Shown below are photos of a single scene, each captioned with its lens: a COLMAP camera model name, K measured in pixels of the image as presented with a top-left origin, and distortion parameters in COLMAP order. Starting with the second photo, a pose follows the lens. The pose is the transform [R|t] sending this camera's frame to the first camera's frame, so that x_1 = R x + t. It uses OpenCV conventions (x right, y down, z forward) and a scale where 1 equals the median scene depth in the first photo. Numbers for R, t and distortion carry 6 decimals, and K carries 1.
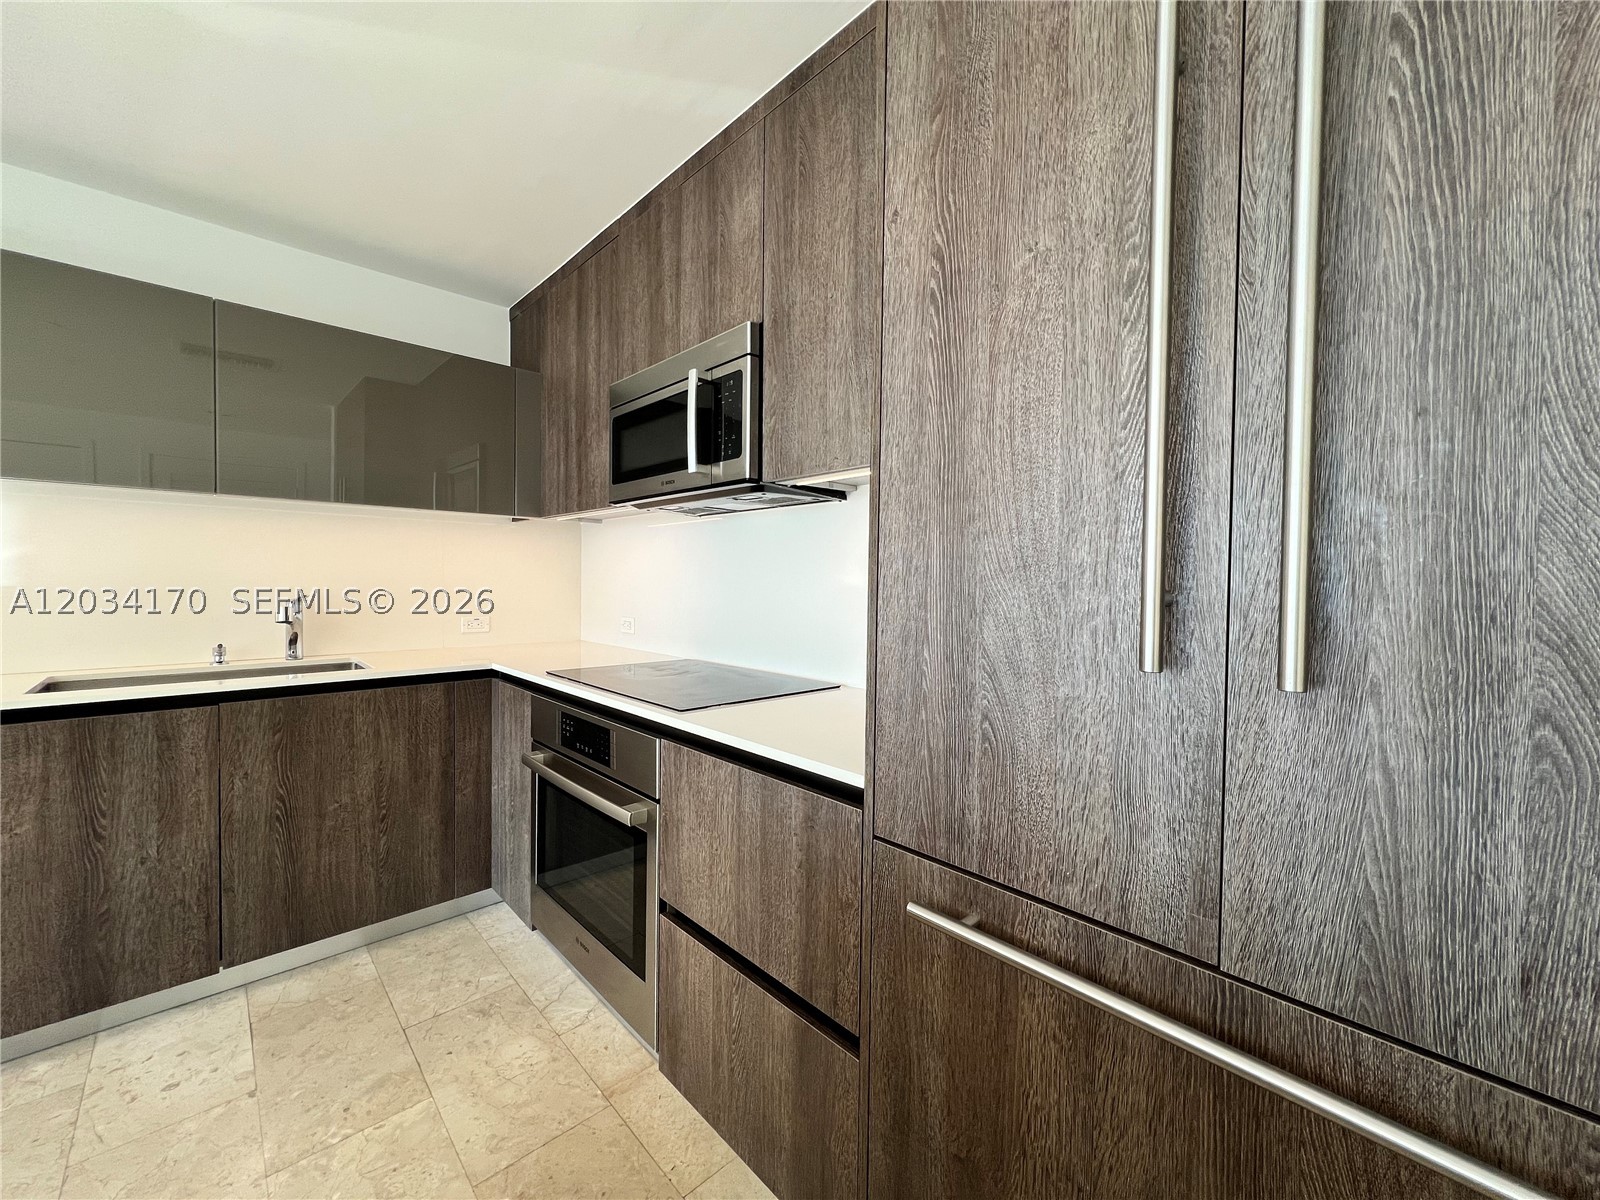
lens RADIAL K [[642.4, 0, 796.4], [0, 642.4, 594.9], [0, 0, 1]] dist [-0.001624, 0.001125]
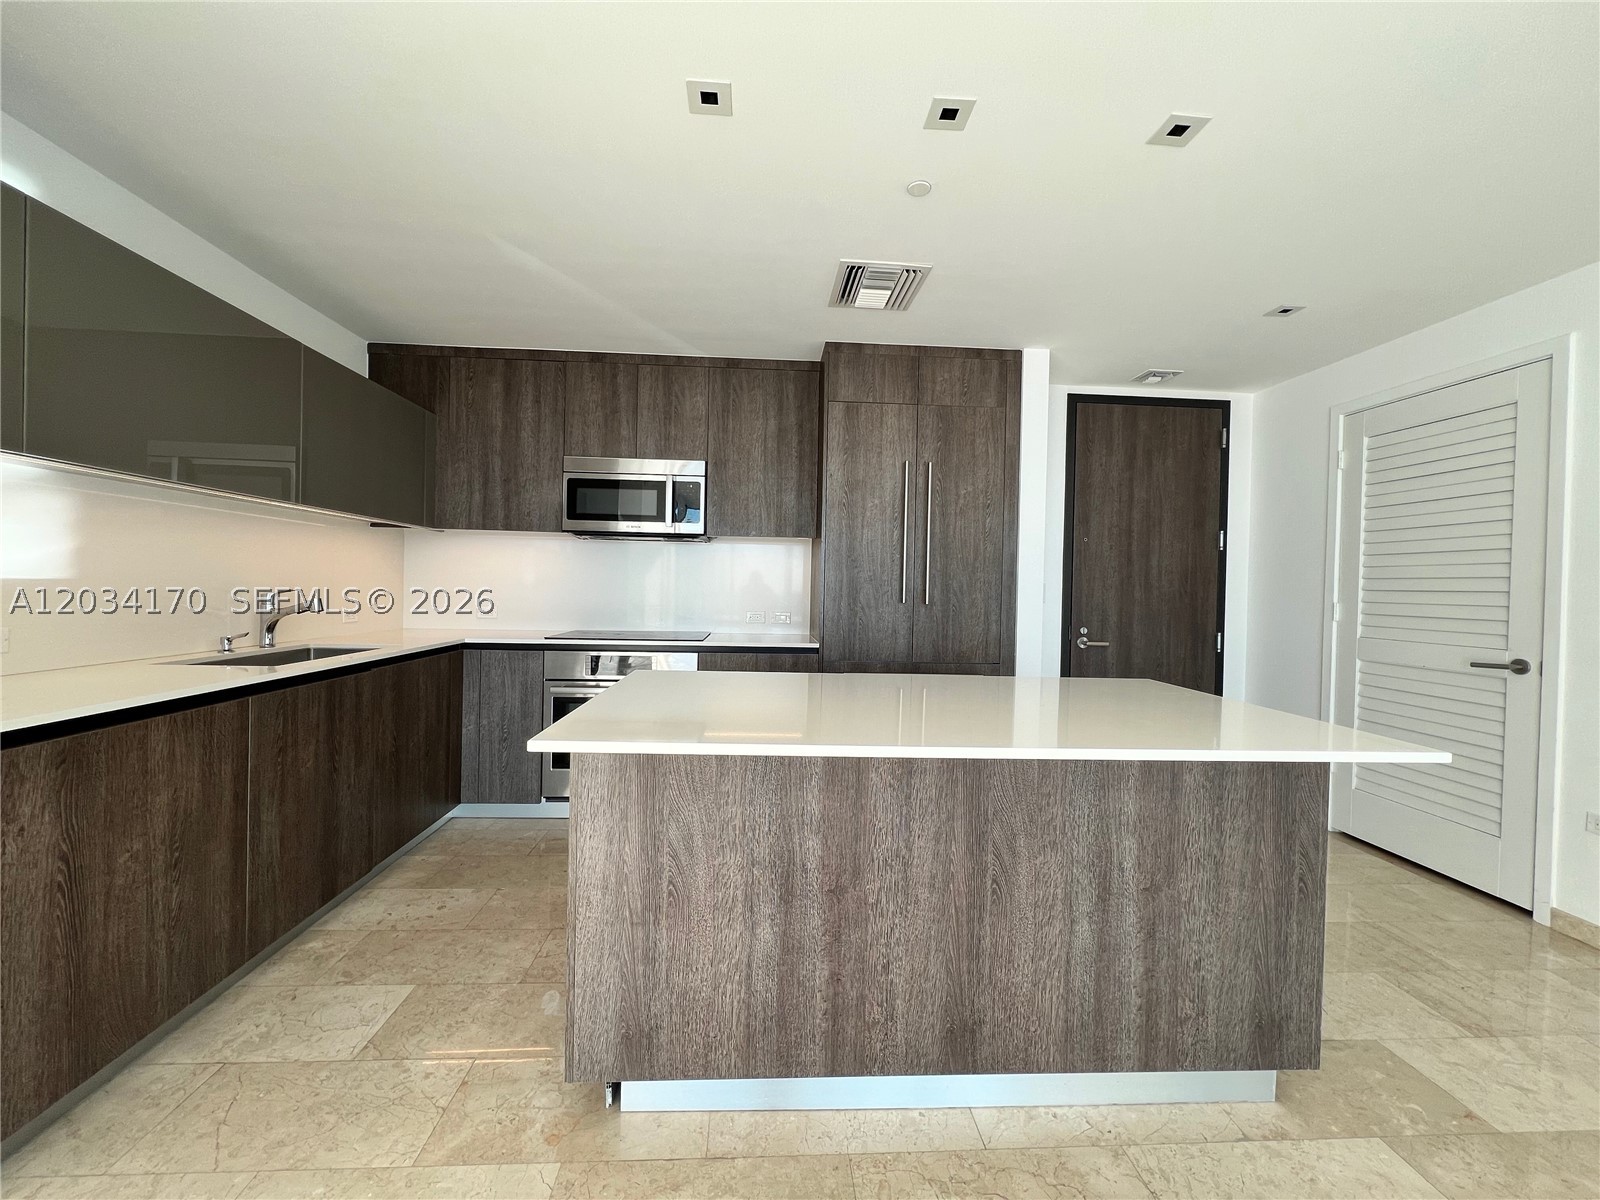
lens RADIAL K [[642.4, 0, 807.2], [0, 642.4, 598.9], [0, 0, 1]] dist [-0.001624, 0.001125]
pose [[0.623474, -0.010994, 0.781766, -1.434419], [0.004249, 0.999934, 0.010673, 0.012584], [-0.781832, -0.003333, 0.623480, -0.564264]]
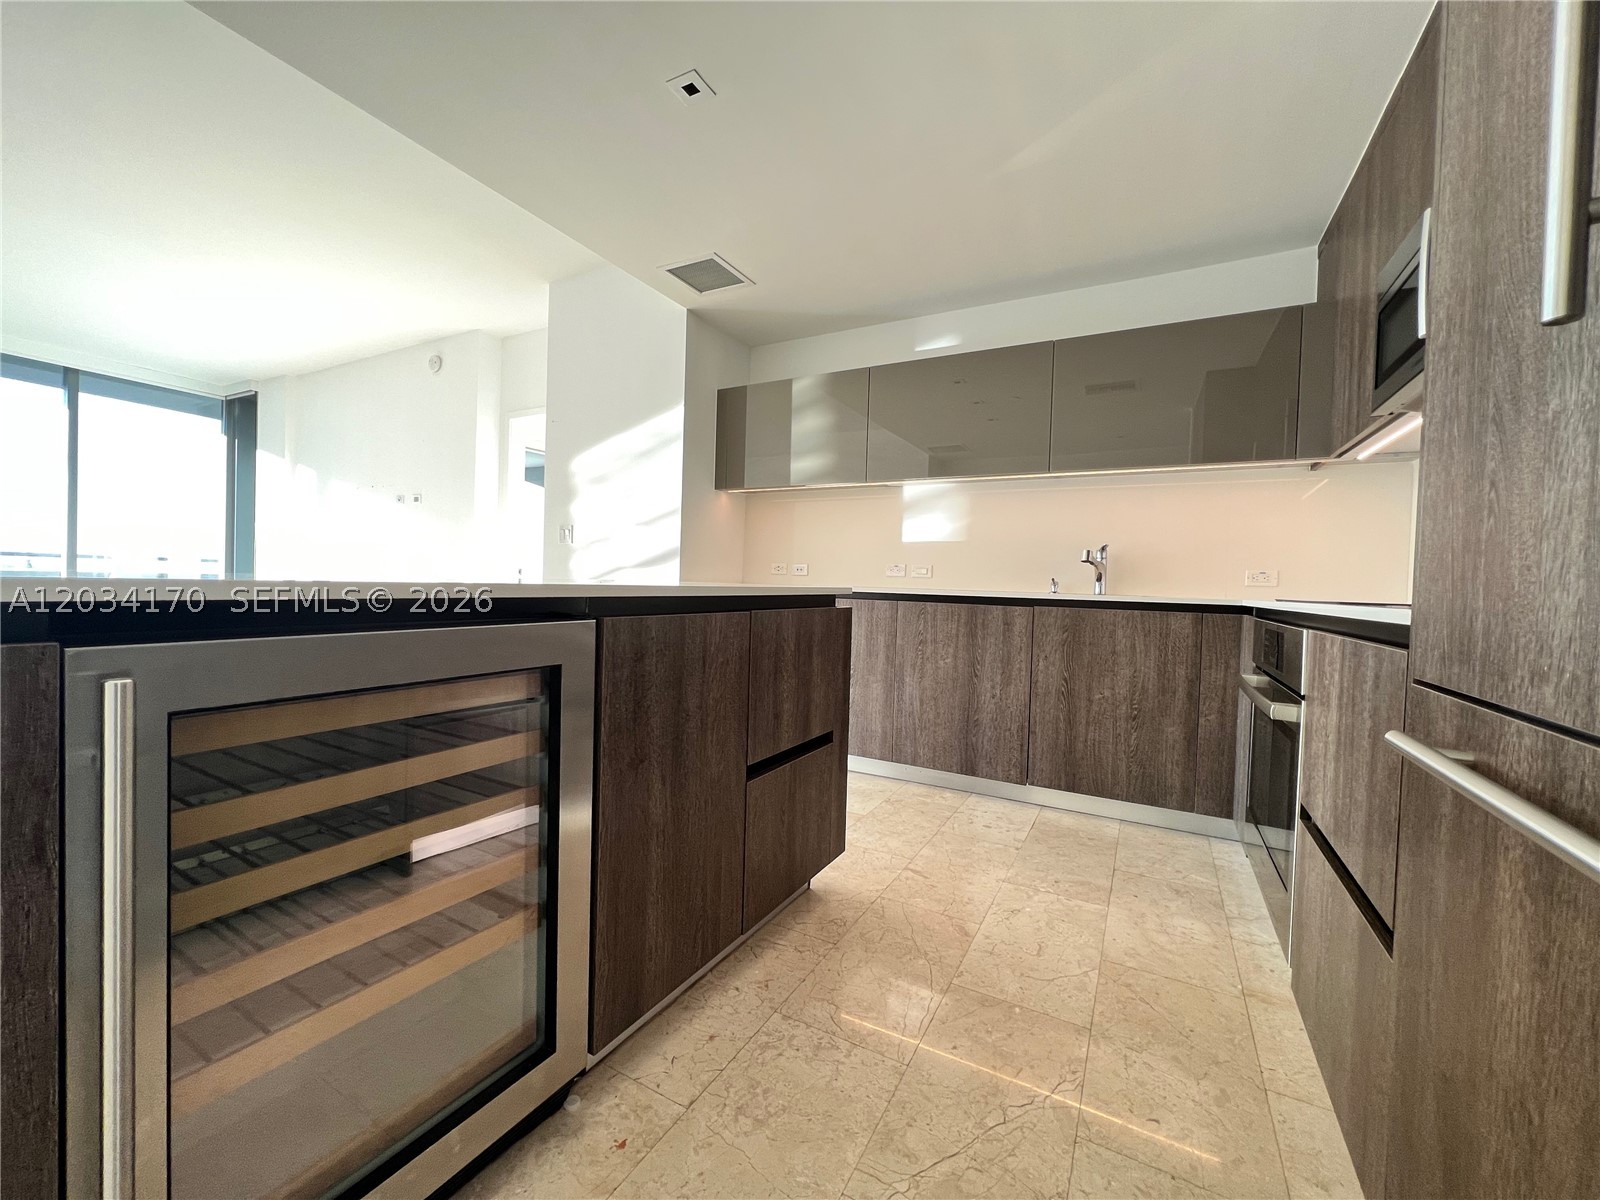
lens RADIAL K [[642.4, 0, 795.6], [0, 642.4, 597.8], [0, 0, 1]] dist [-0.001624, 0.001125]
pose [[0.307799, 0.020189, -0.951237, 0.371362], [-0.049806, 0.998746, 0.005081, 0.175836], [0.950147, 0.045813, 0.308419, 0.004685]]
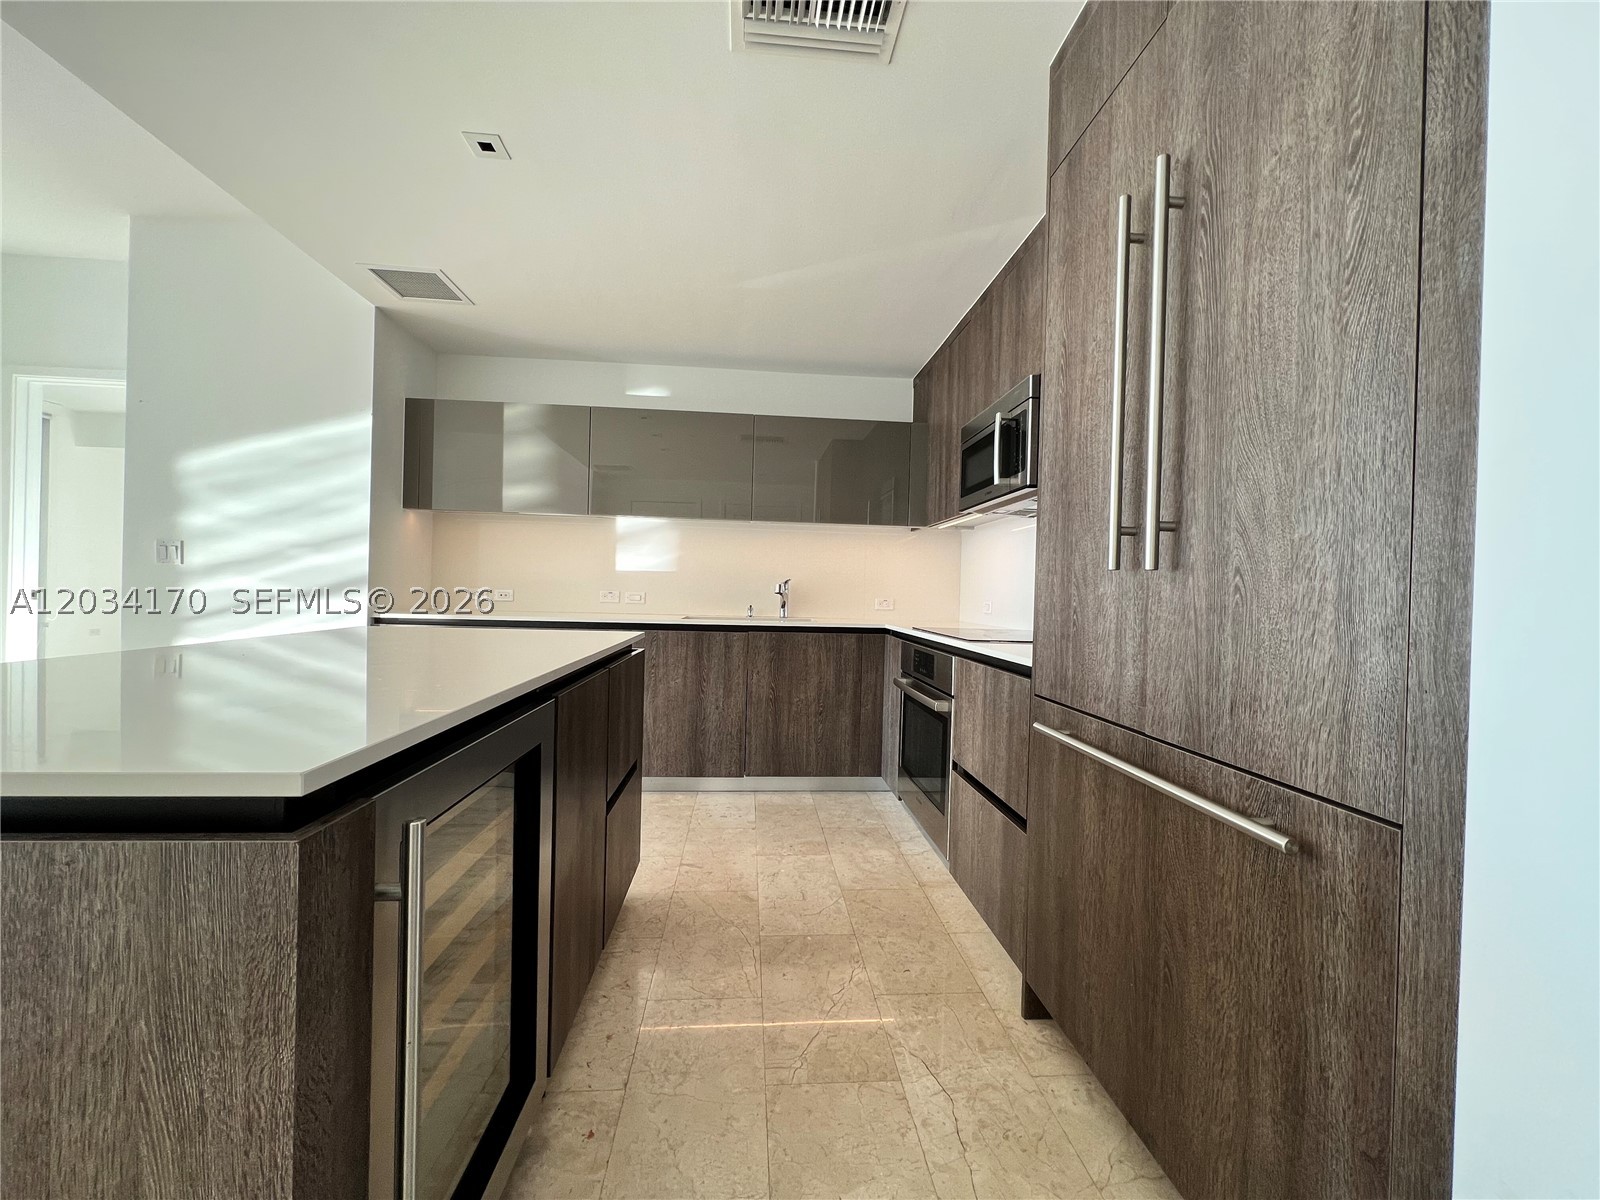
lens RADIAL K [[642.4, 0, 799.6], [0, 642.4, 597.6], [0, 0, 1]] dist [-0.001624, 0.001125]
pose [[0.785682, 0.015453, -0.618437, 0.379881], [-0.032330, 0.999348, -0.016102, 0.099195], [0.617785, 0.032645, 0.785669, -0.387494]]
